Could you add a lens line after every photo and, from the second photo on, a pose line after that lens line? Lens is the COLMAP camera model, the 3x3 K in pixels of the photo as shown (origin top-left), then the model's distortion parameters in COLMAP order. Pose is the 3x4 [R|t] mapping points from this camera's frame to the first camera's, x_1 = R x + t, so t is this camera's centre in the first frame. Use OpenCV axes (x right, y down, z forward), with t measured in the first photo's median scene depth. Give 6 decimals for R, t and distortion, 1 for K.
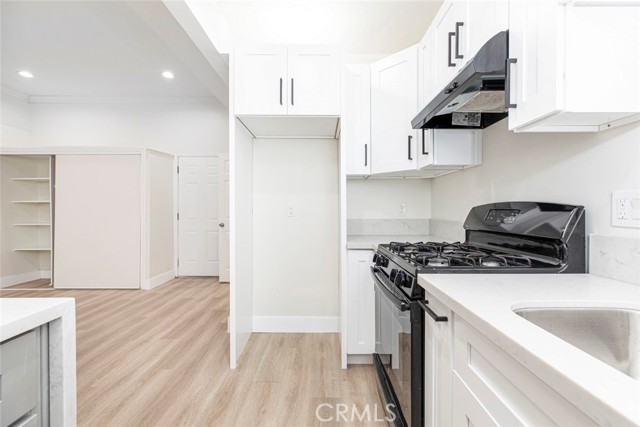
lens RADIAL K [[294.5, 0, 316.7], [0, 294.5, 211.6], [0, 0, 1]] dist [0.003429, 0.000009]
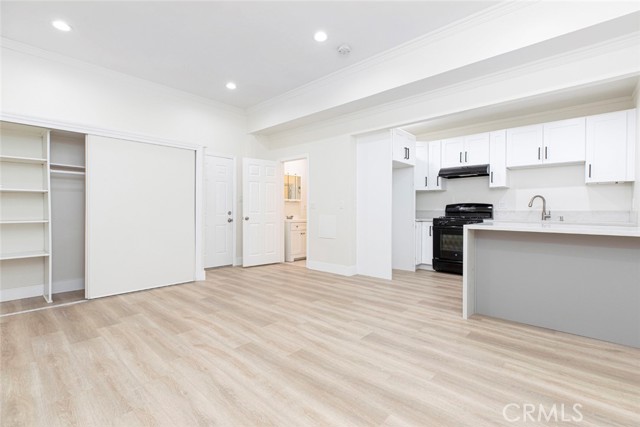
lens RADIAL K [[276.9, 0, 339.2], [0, 276.9, 212.3], [0, 0, 1]] dist [0.015537, -0.000080]
pose [[0.658206, 0.007813, 0.752797, -1.142220], [-0.004057, 0.999968, -0.006831, 0.025807], [-0.752827, 0.001442, 0.658217, -0.036509]]
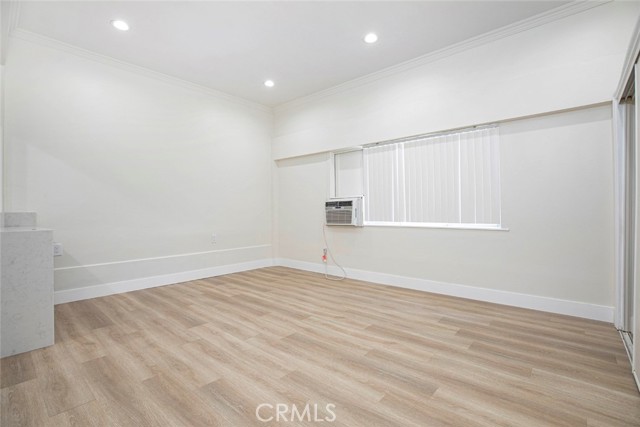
lens RADIAL K [[310.3, 0, 345.2], [0, 310.3, 210.6], [0, 0, 1]] dist [-0.029025, 0.000319]
pose [[-0.645711, 0.017182, -0.763389, -0.308516], [0.011769, 0.999852, 0.012549, 0.009355], [0.763491, -0.000881, -0.645817, 1.070514]]
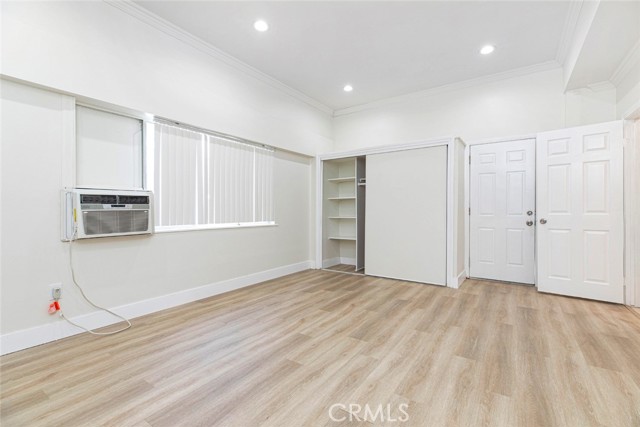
lens RADIAL K [[294.5, 0, 316.7], [0, 294.5, 211.6], [0, 0, 1]] dist [0.003429, 0.000009]
pose [[0.823902, 0.008874, -0.566662, -0.460700], [-0.007008, 0.999960, 0.005471, 0.019247], [0.566688, -0.000537, 0.823932, -0.032640]]
